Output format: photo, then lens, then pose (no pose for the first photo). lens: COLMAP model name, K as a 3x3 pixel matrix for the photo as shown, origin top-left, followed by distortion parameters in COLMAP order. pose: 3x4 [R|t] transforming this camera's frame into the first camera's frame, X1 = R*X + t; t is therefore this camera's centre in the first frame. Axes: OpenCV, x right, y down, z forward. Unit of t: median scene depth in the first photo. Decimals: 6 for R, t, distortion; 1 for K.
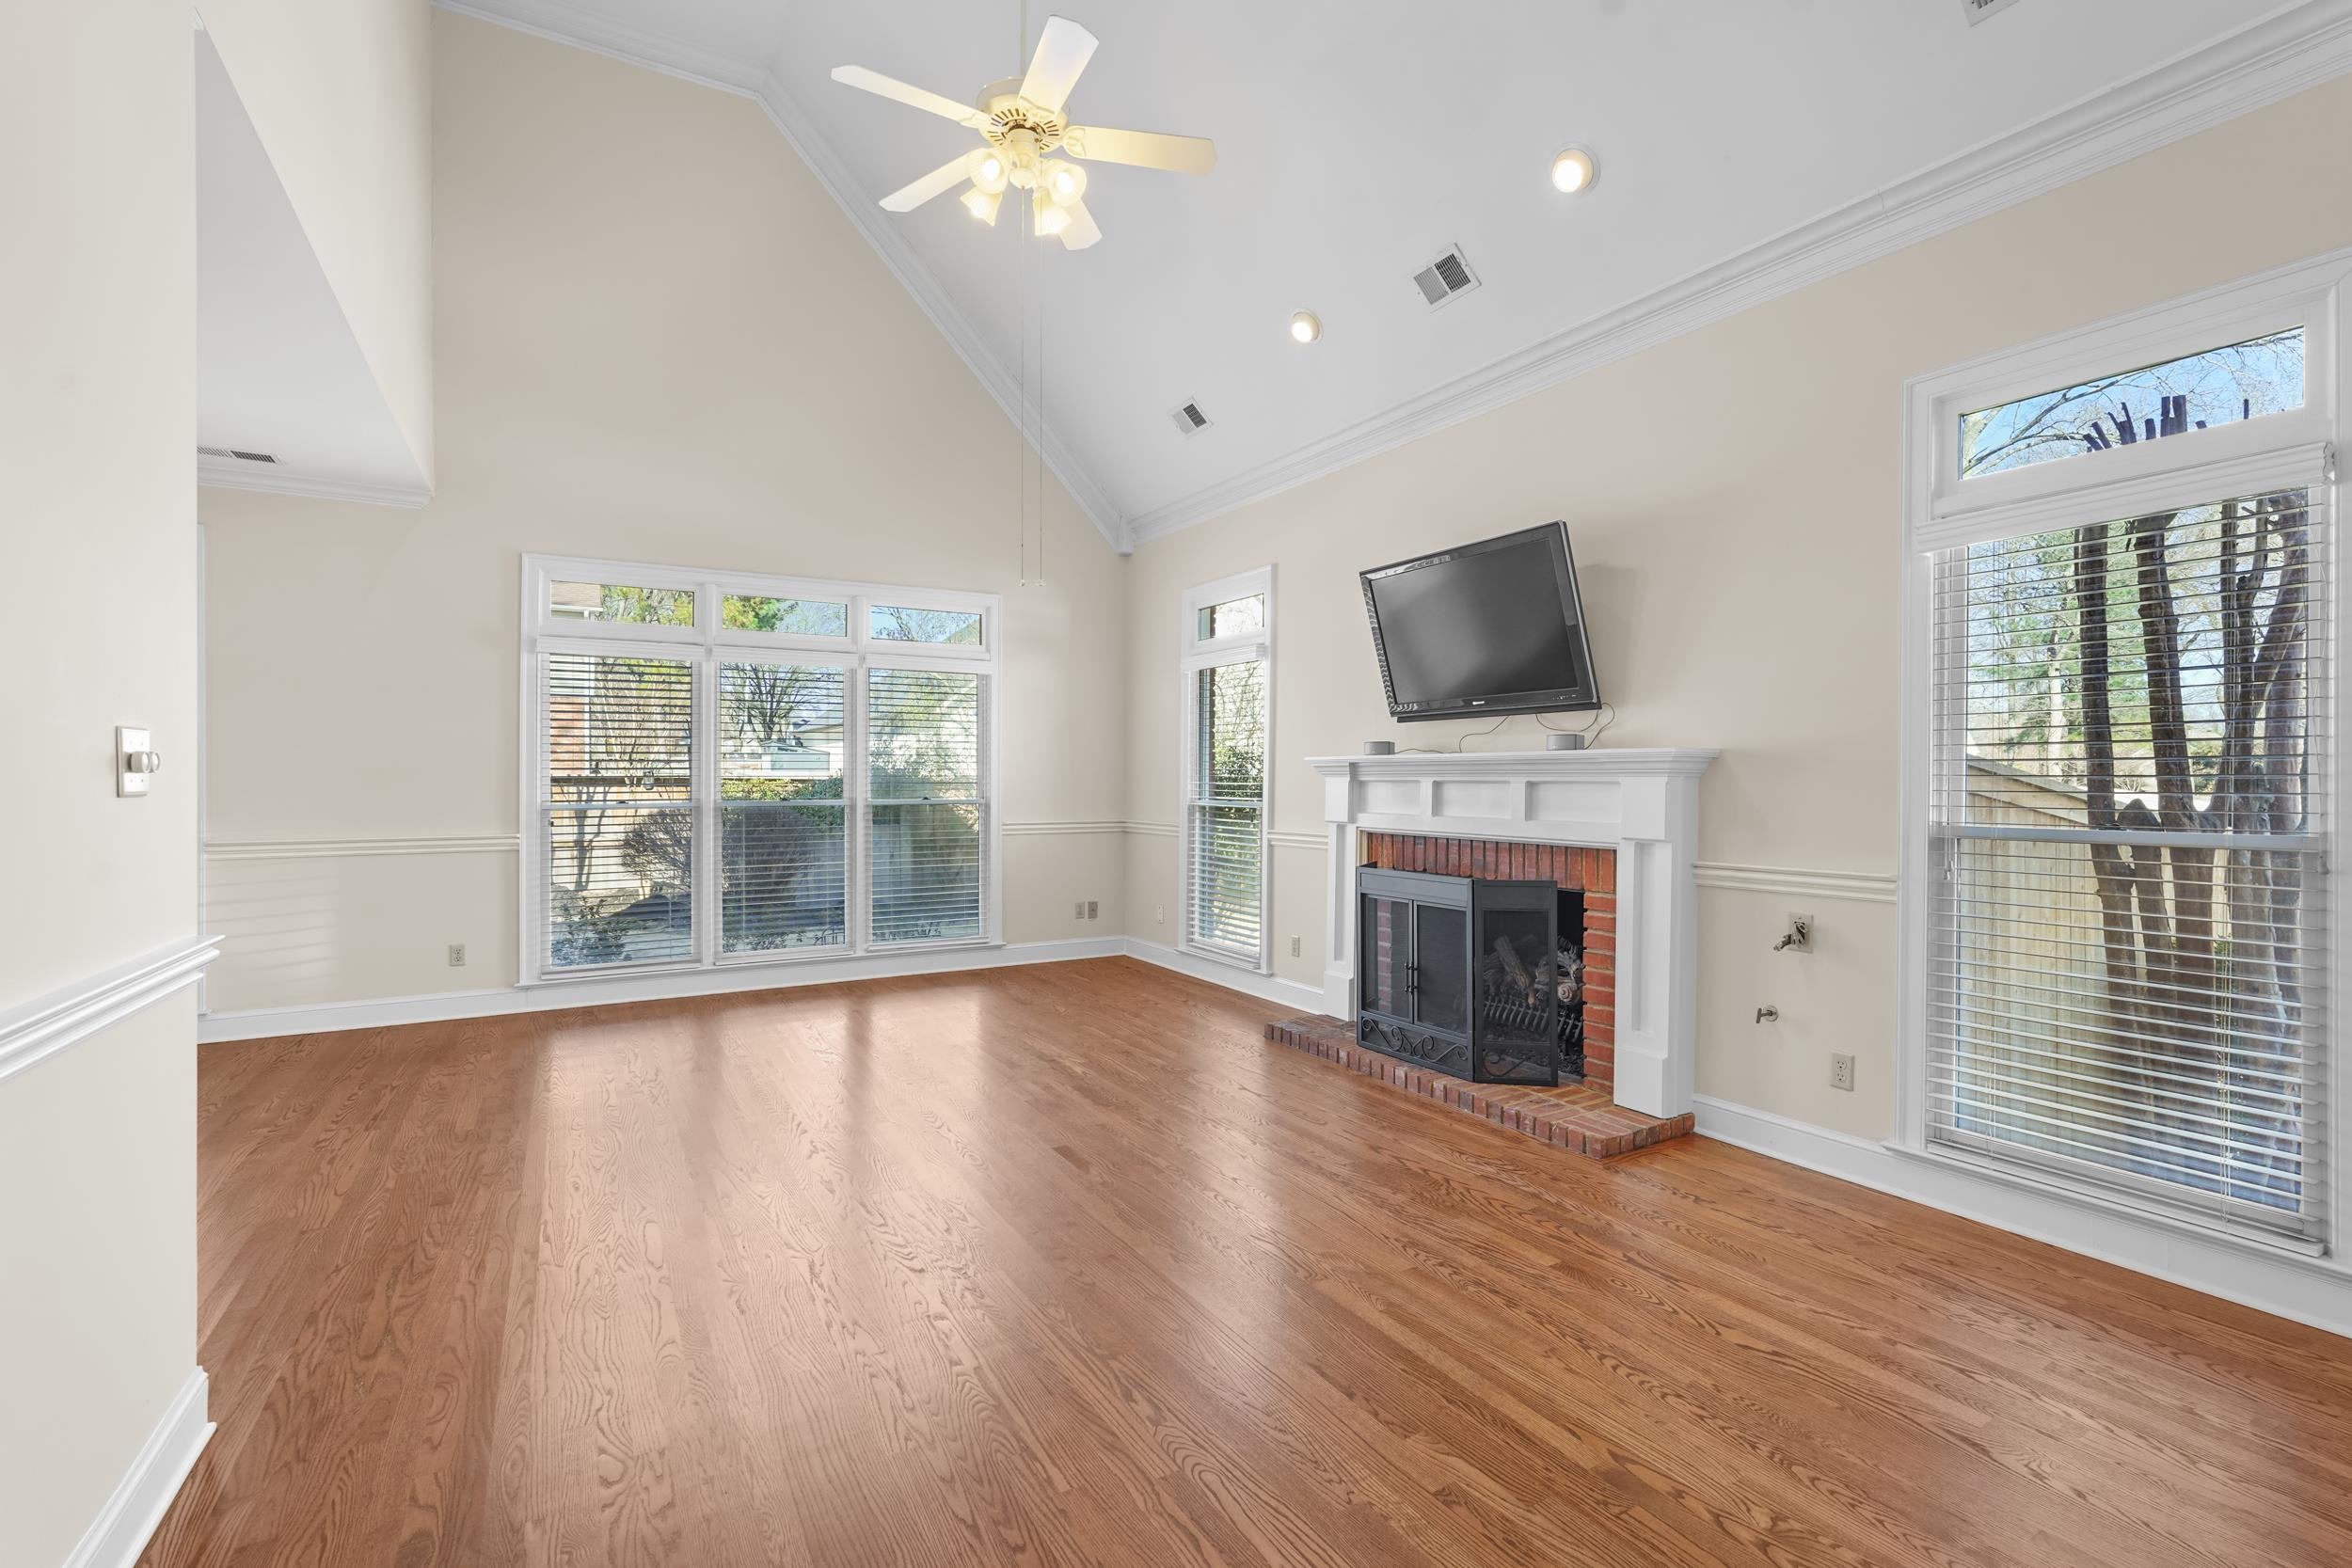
lens RADIAL K [[1041.9, 0, 1171.9], [0, 1041.9, 781.2], [0, 0, 1]] dist [-0.001248, 0.000304]
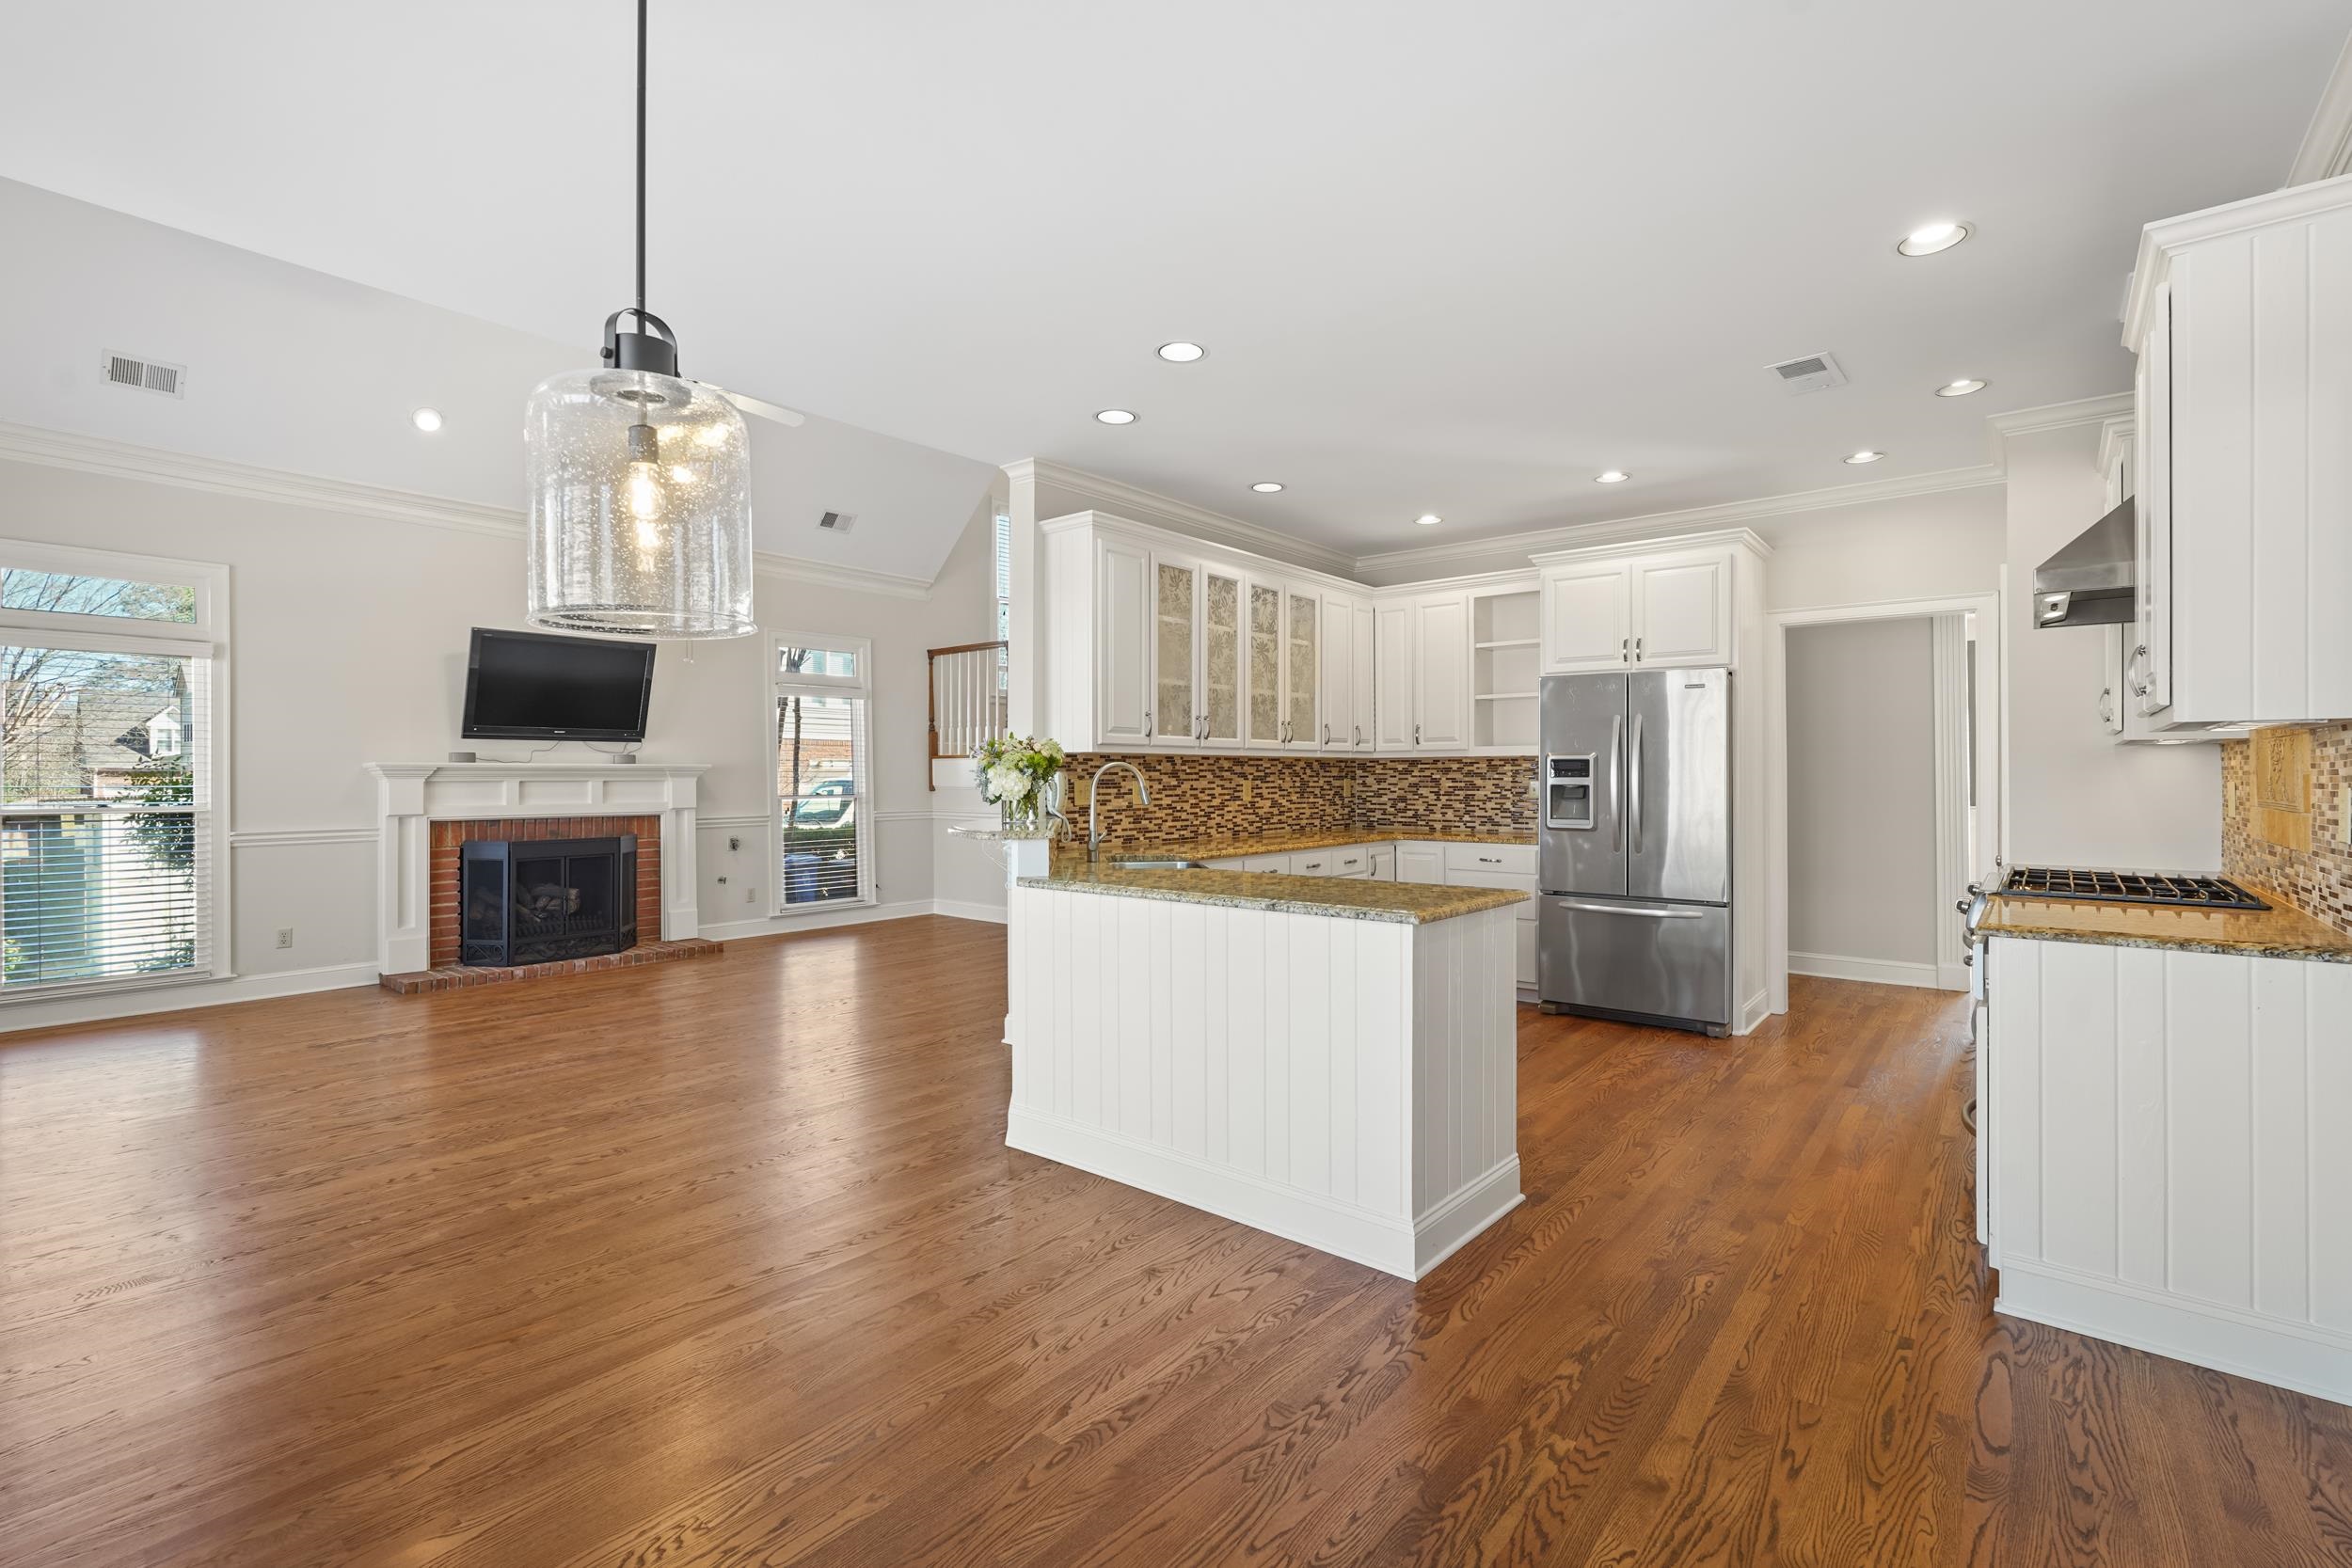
lens RADIAL K [[1056.9, 0, 1185.2], [0, 1056.9, 772.1], [0, 0, 1]] dist [-0.001975, 0.000236]
pose [[-0.349729, 0.004691, 0.936839, -1.570367], [0.005111, 0.999982, -0.003100, -0.003686], [-0.936837, 0.003704, -0.349747, 0.673895]]
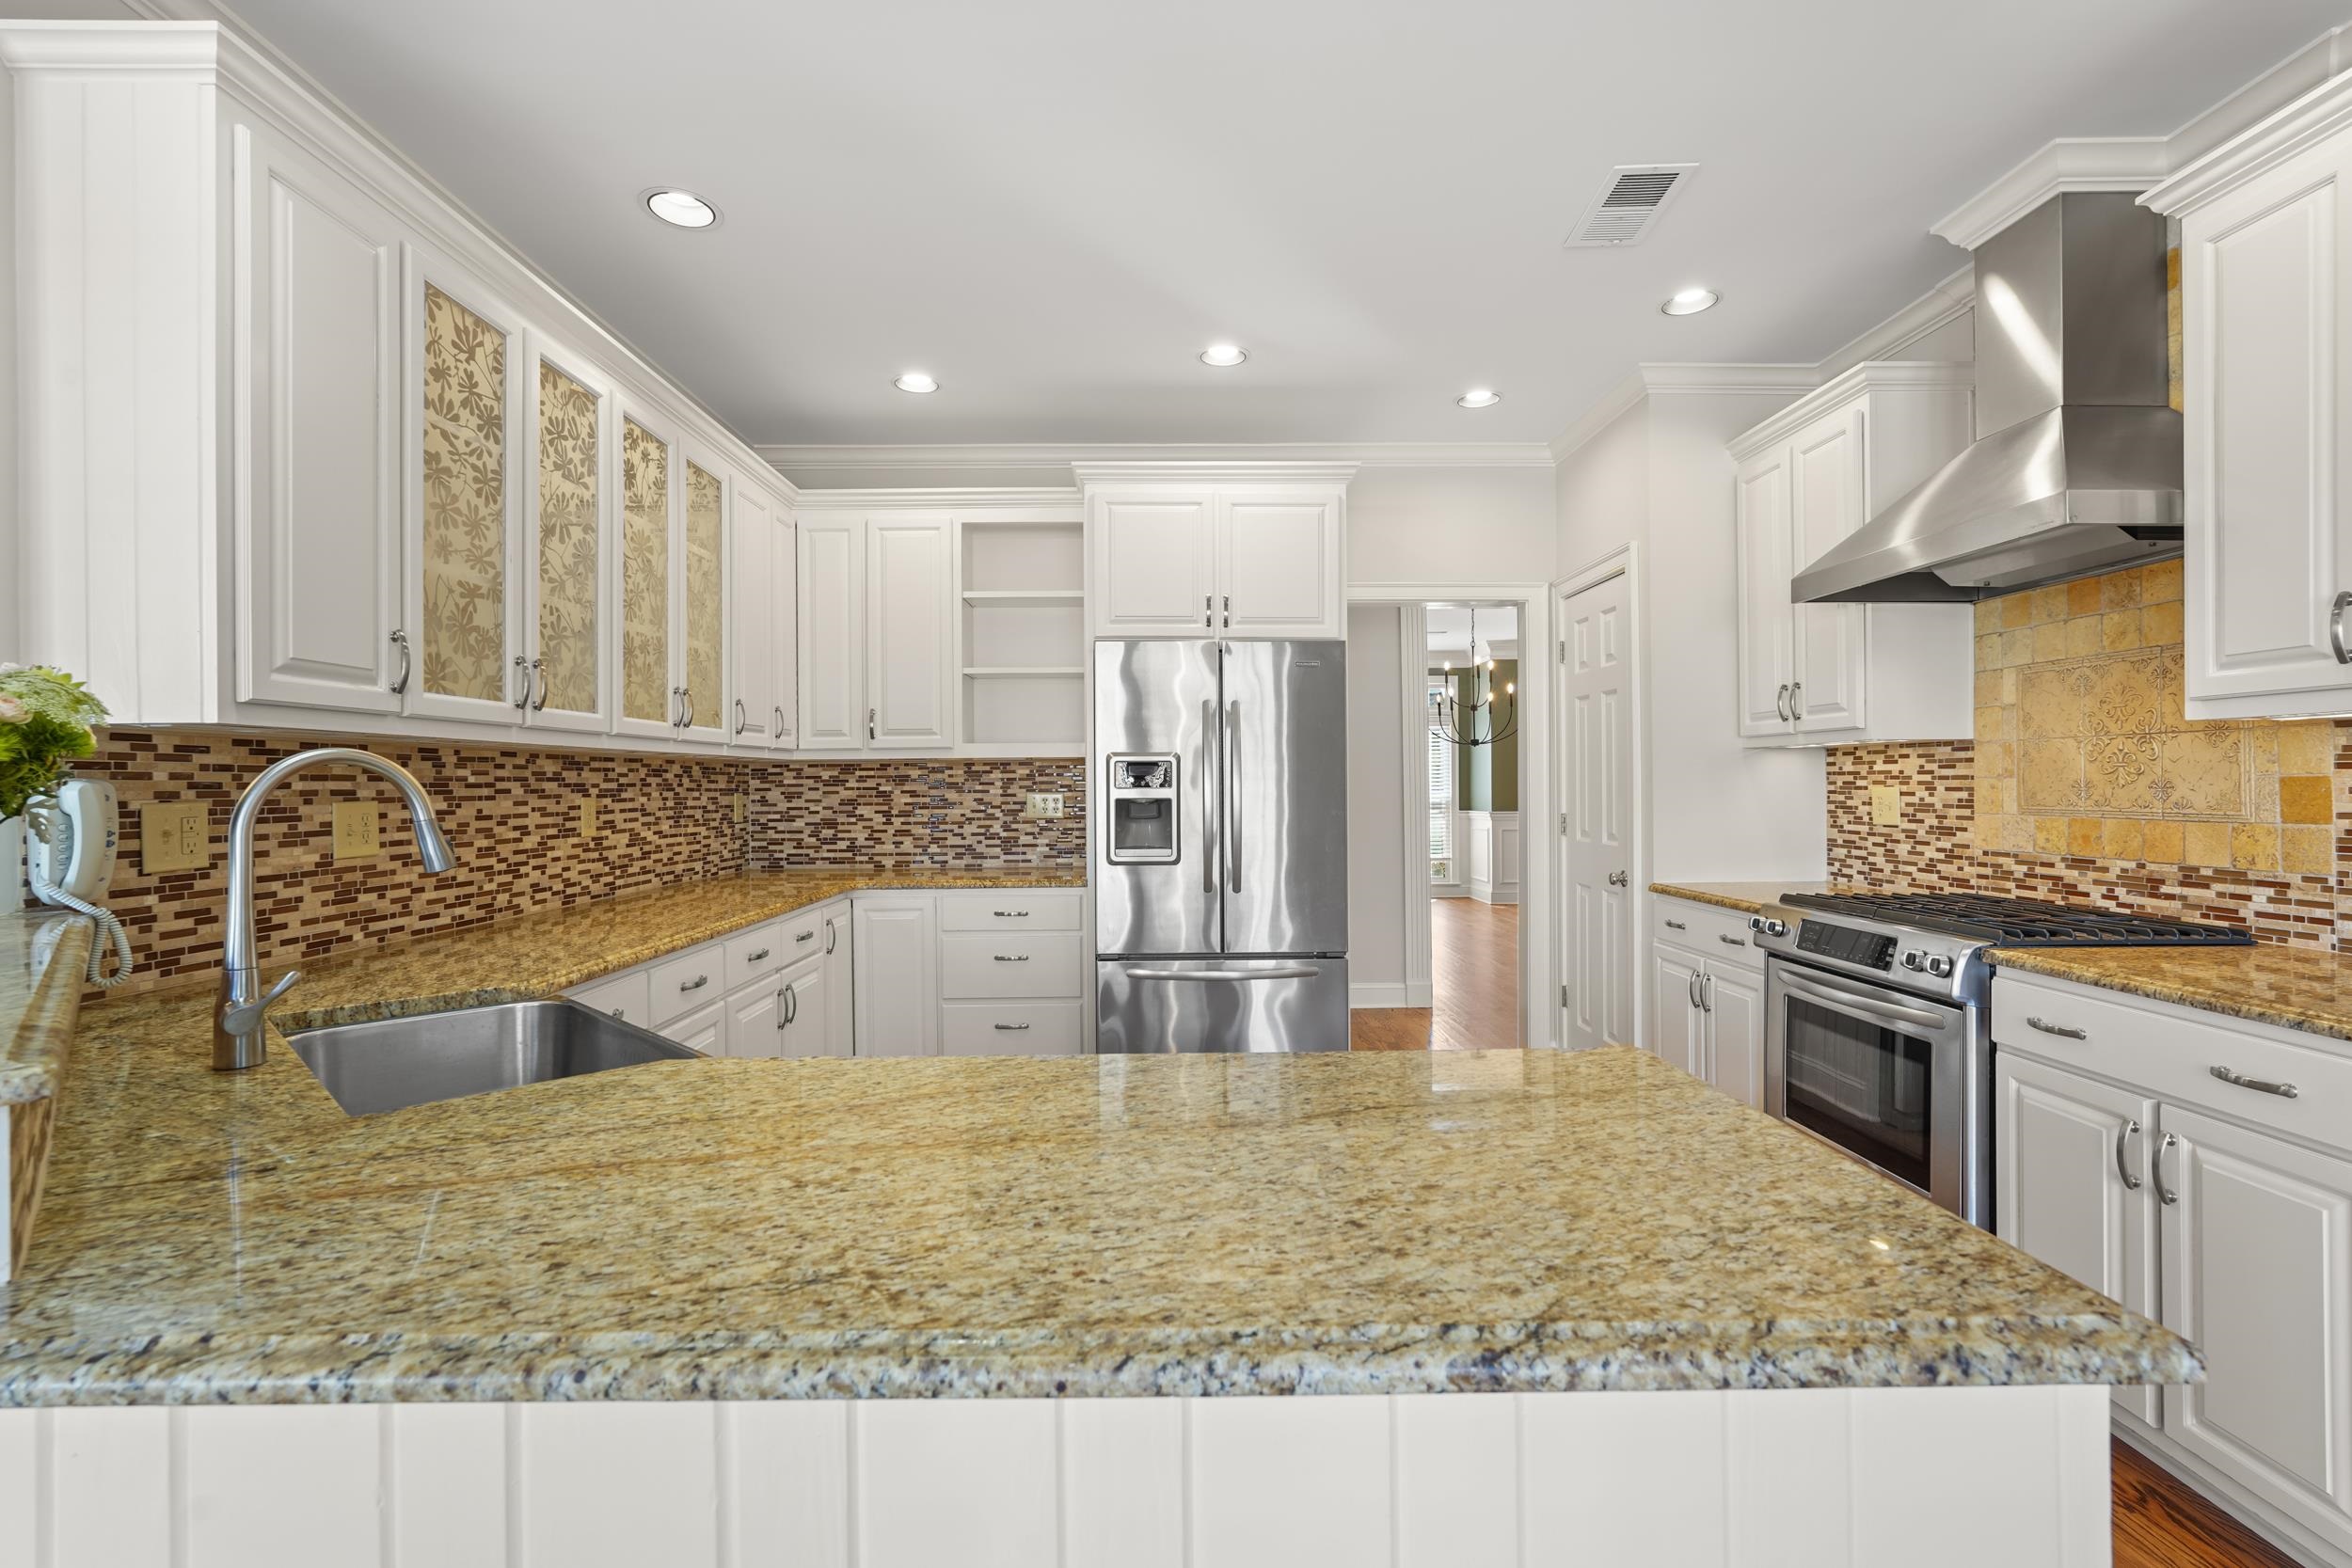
lens RADIAL K [[1041.9, 0, 1171.9], [0, 1041.9, 781.2], [0, 0, 1]] dist [-0.001248, 0.000304]
pose [[-0.867648, 0.009608, 0.497086, -1.001989], [0.010369, 0.999945, -0.001230, -0.003273], [-0.497070, 0.004087, -0.867701, 0.537889]]
